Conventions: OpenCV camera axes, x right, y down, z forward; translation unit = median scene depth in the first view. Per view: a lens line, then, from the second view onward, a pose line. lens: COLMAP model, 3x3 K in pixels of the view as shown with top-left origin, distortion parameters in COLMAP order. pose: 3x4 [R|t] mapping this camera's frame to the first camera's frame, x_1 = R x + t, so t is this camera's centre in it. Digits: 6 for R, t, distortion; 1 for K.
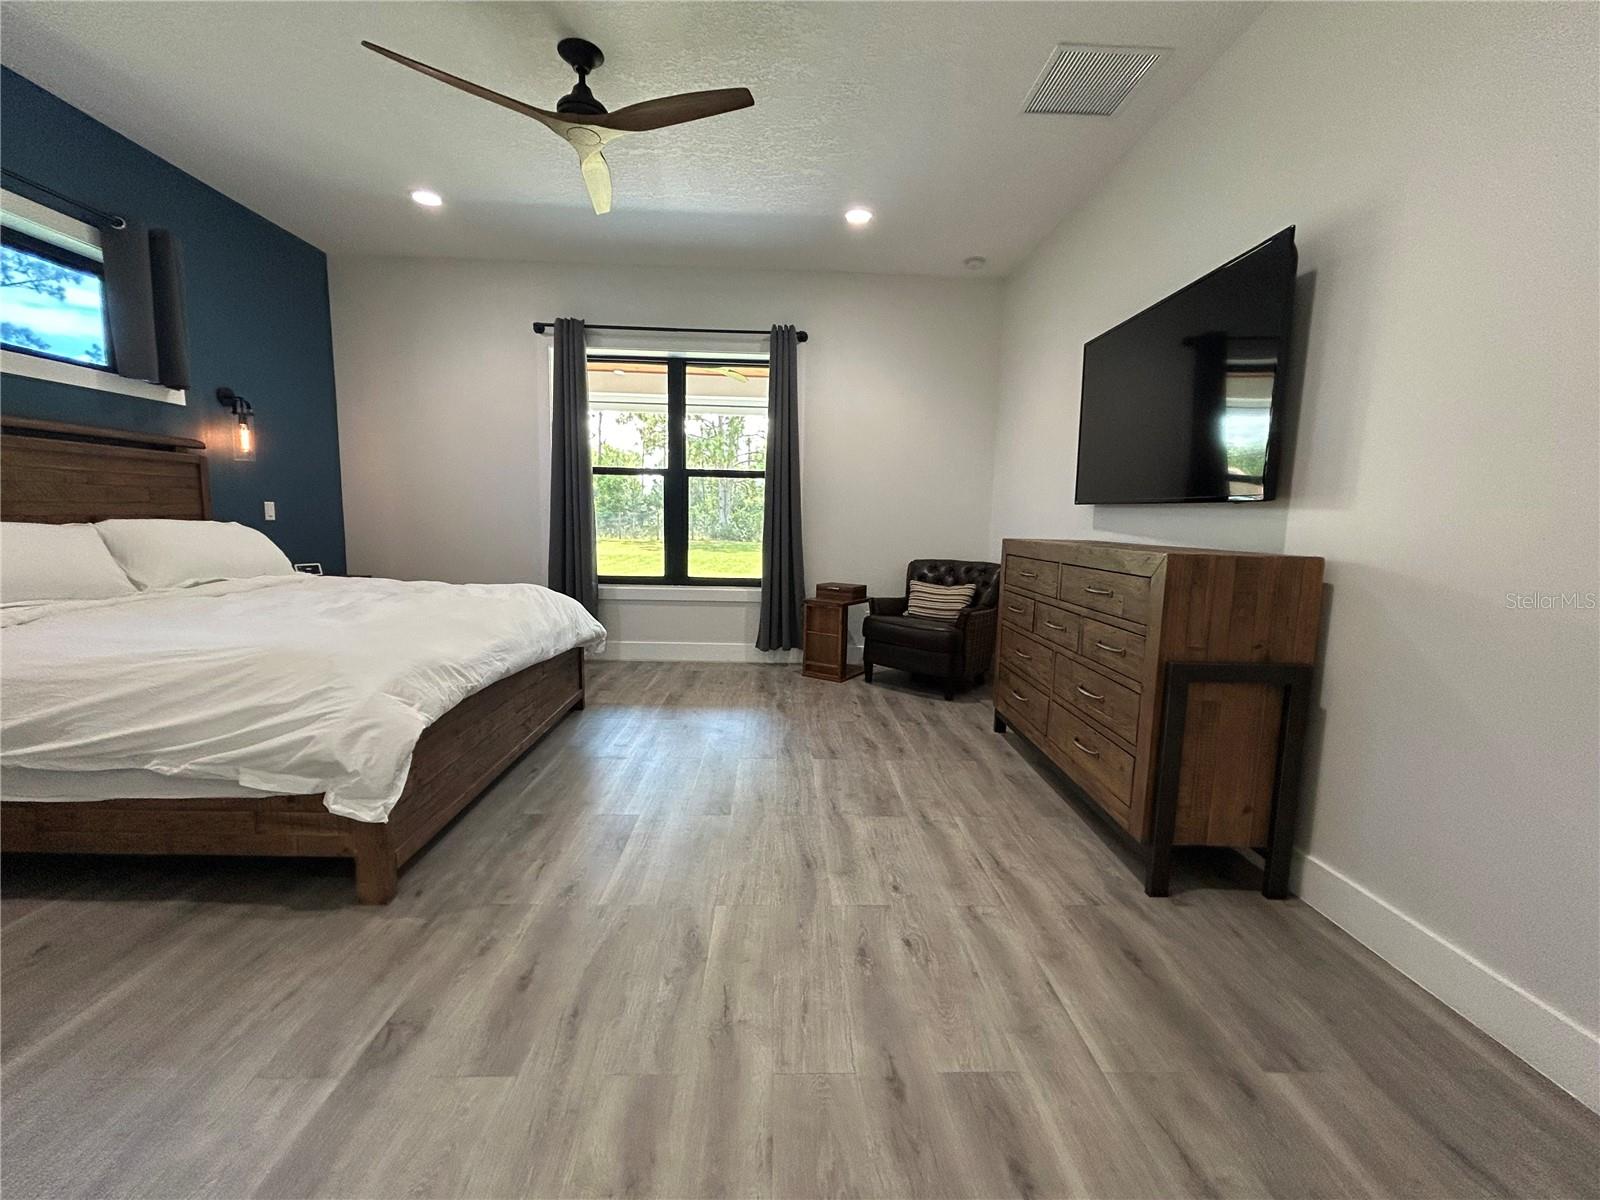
lens RADIAL K [[652.4, 0, 804.8], [0, 652.4, 590.8], [0, 0, 1]] dist [0.000057, 0.000818]
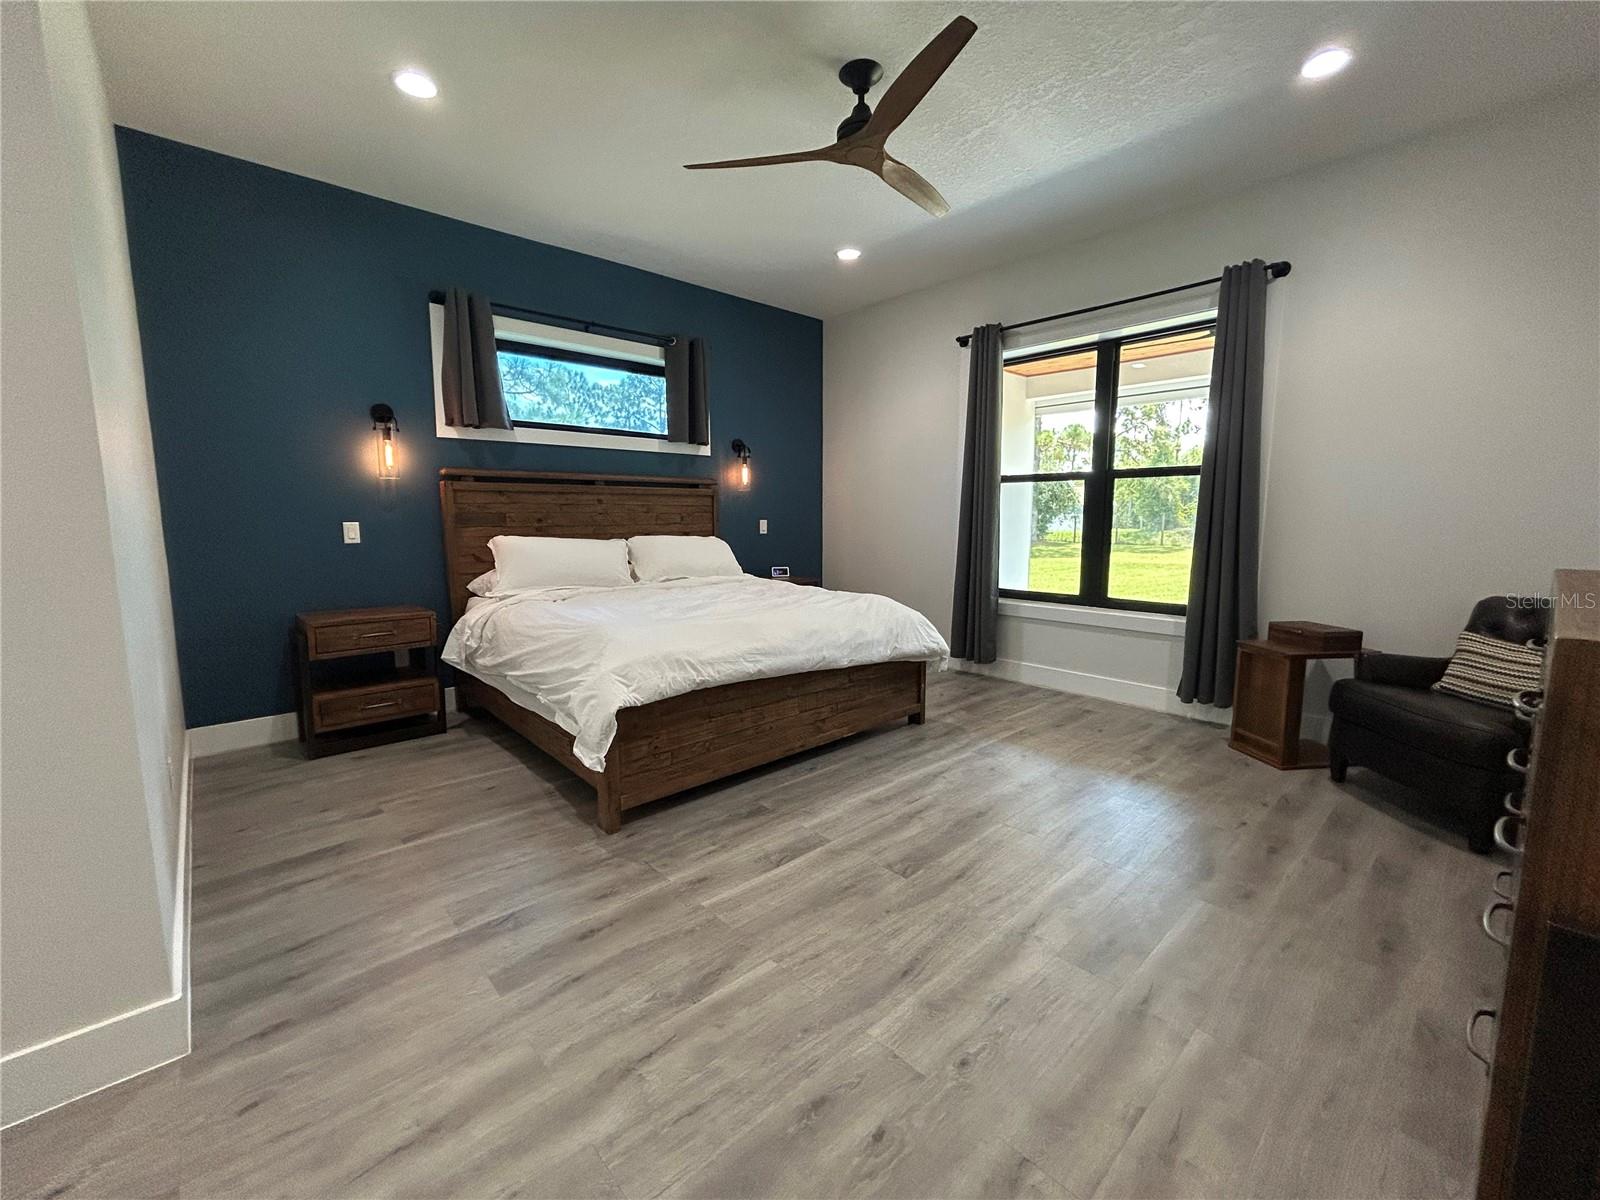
lens RADIAL K [[652.4, 0, 800.6], [0, 652.4, 593.3], [0, 0, 1]] dist [0.000057, 0.000818]
pose [[0.649227, 0.067806, -0.757566, 0.274352], [-0.070273, 0.997106, 0.029022, -0.032071], [0.757341, 0.034394, 0.652113, 0.201945]]
